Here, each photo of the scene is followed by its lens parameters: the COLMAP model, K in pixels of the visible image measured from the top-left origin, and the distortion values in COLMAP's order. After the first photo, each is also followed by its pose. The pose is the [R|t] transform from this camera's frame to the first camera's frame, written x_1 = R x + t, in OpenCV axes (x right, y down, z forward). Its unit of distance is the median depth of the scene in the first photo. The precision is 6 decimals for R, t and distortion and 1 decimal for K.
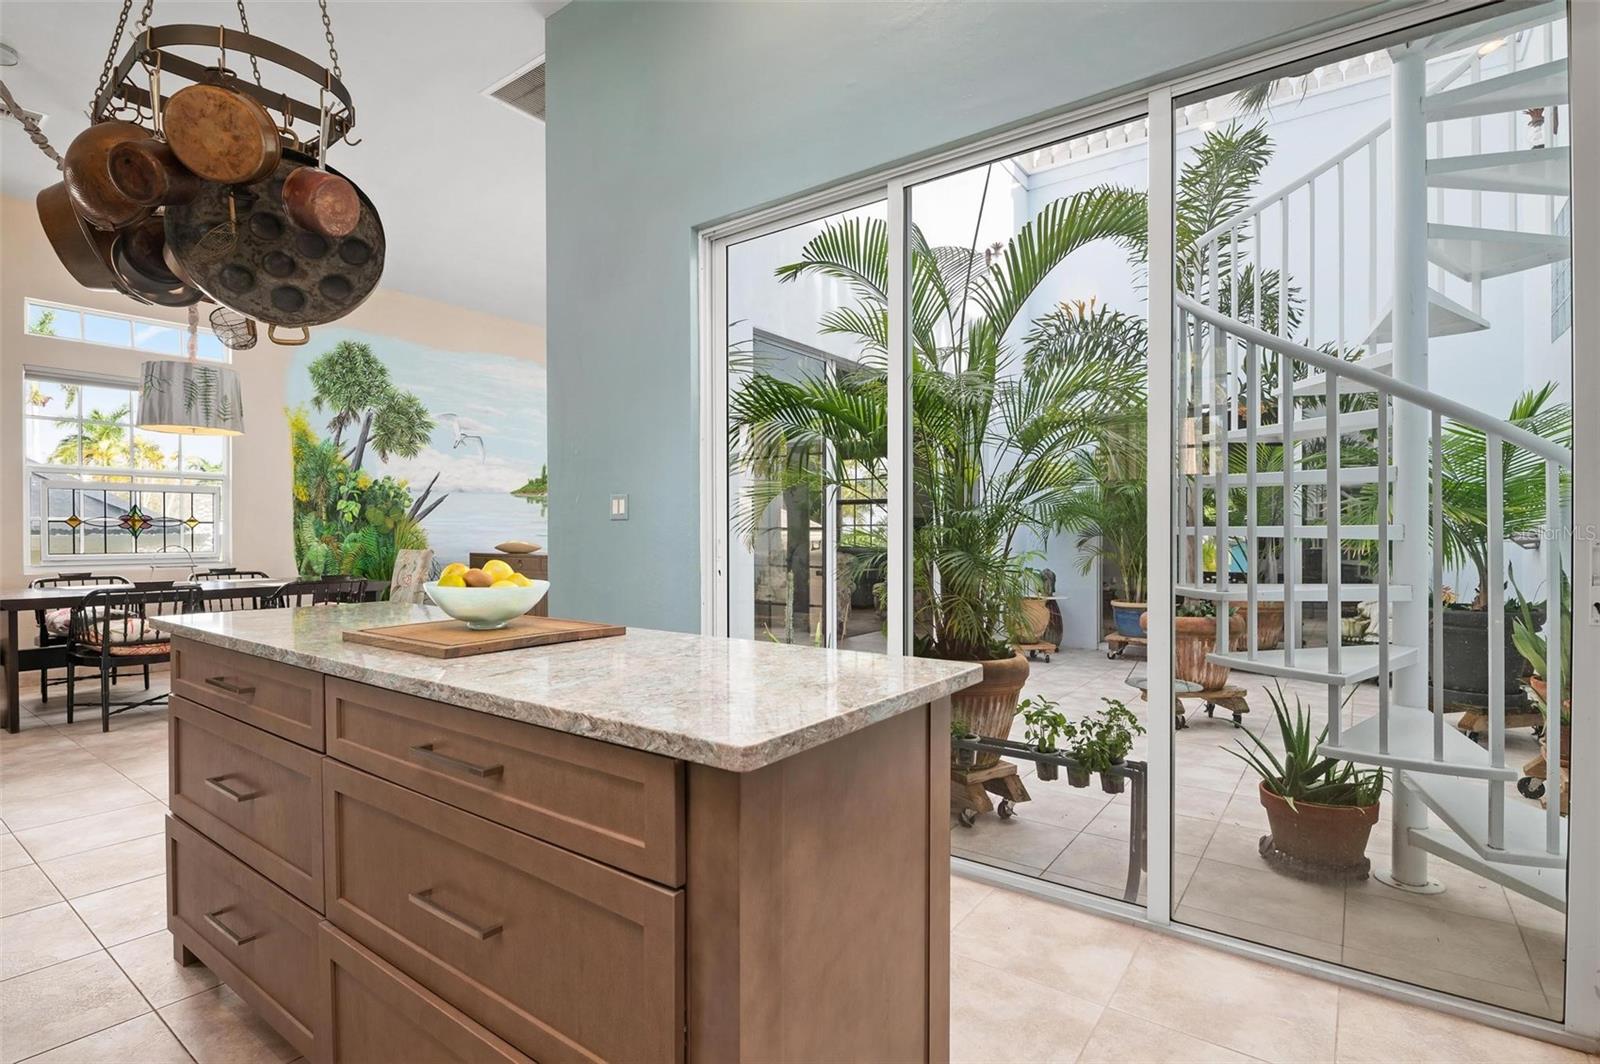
lens RADIAL K [[739.0, 0, 797.6], [0, 739.0, 538.3], [0, 0, 1]] dist [-0.006878, -0.006773]
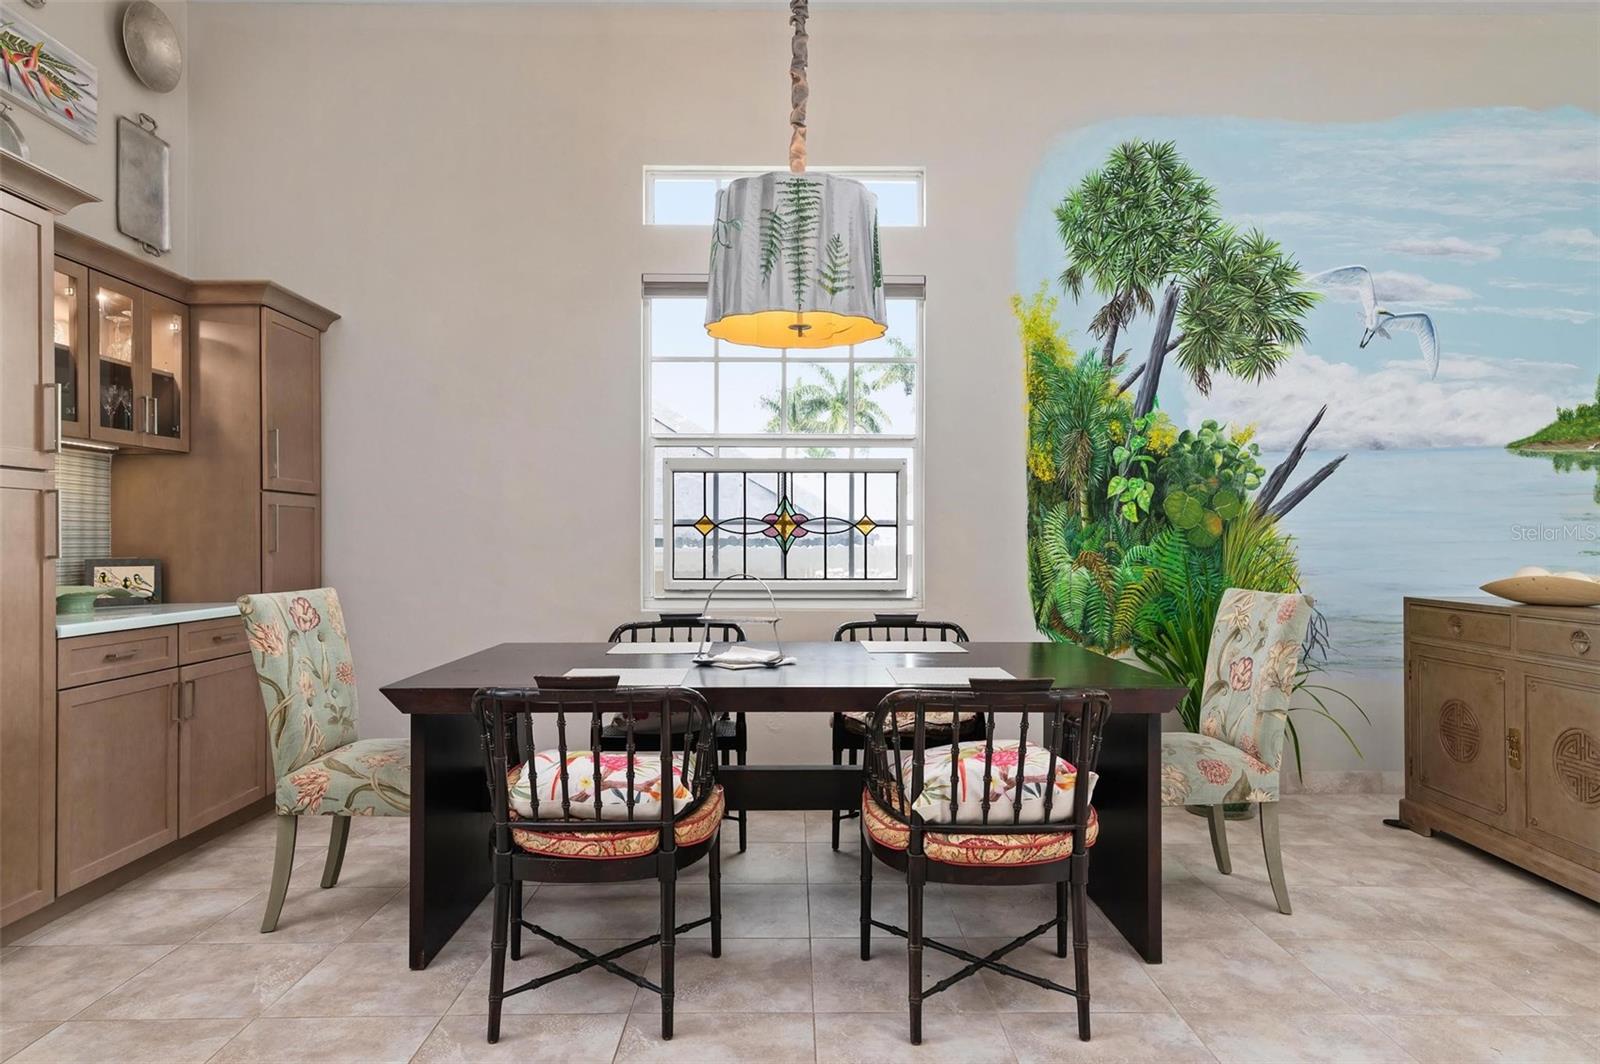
lens RADIAL K [[964.4, 0, 814.6], [0, 964.4, 534.6], [0, 0, 1]] dist [0.013538, -0.003013]
pose [[0.599847, -0.000721, -0.800115, -0.229105], [-0.008654, 0.999935, -0.007388, -0.007747], [0.800068, 0.011356, 0.599802, 0.456115]]
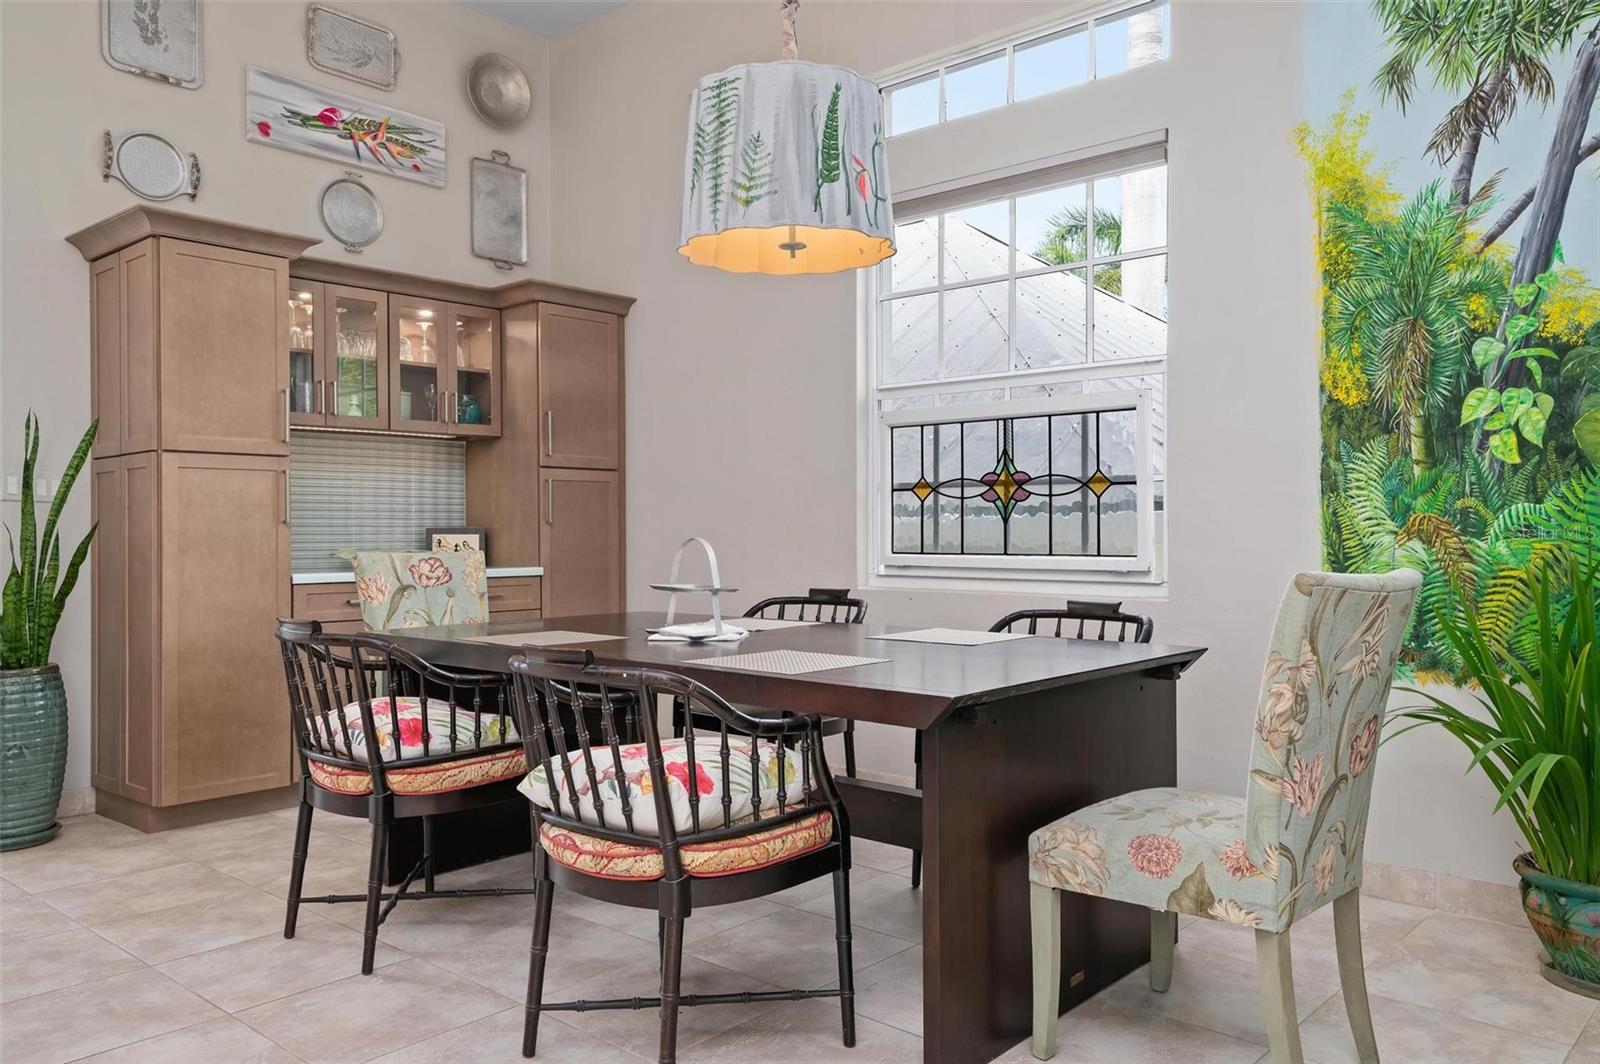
lens RADIAL K [[1167.1, 0, 814.4], [0, 1167.1, 523.5], [0, 0, 1]] dist [0.043112, -0.012958]
pose [[-0.089789, -0.000802, -0.995960, -0.135766], [-0.002856, 0.999996, -0.000548, 0.001377], [0.995957, 0.002796, -0.089791, 0.768985]]
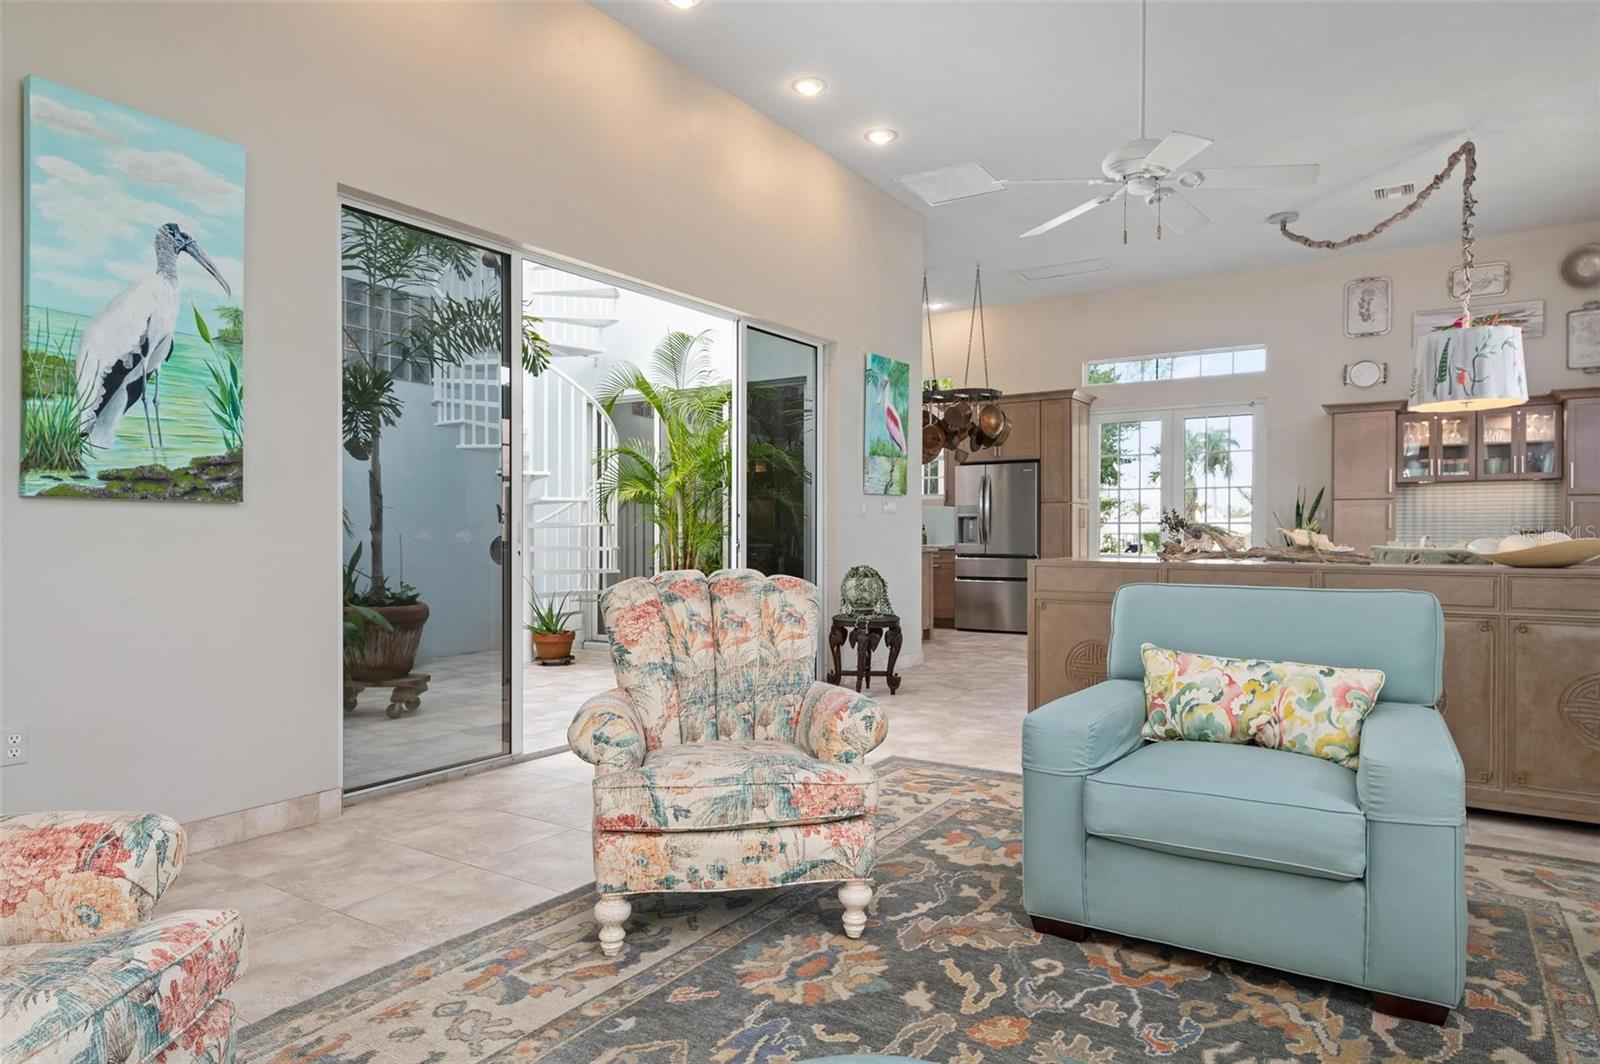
lens RADIAL K [[964.4, 0, 802.3], [0, 964.4, 537.4], [0, 0, 1]] dist [0.013538, -0.003013]
pose [[-0.998767, 0.001893, -0.049603, 0.021090], [0.001360, 0.999941, 0.010774, -0.001224], [0.049621, 0.010693, -0.998711, 1.528824]]
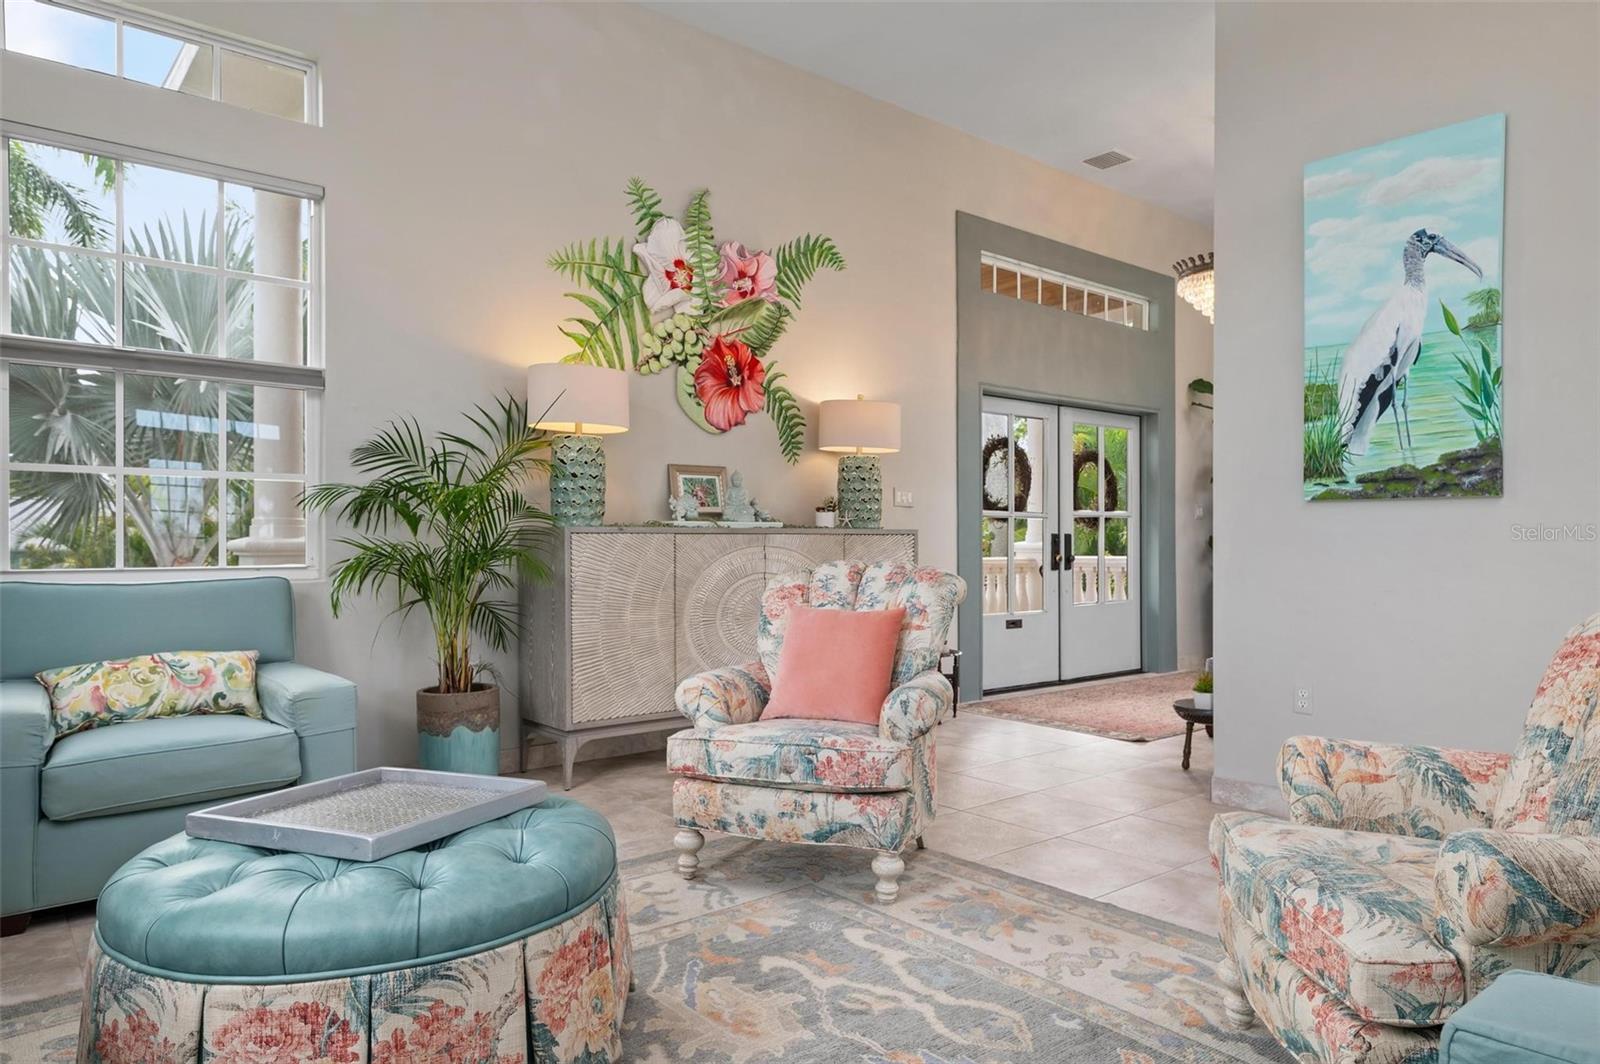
lens RADIAL K [[1020.4, 0, 809.7], [0, 1020.4, 541.9], [0, 0, 1]] dist [0.007542, 0.002082]
pose [[0.250378, 0.002068, 0.968146, -0.238761], [0.002980, 0.999991, -0.002907, 0.007196], [-0.968144, 0.003613, 0.250370, 1.246499]]
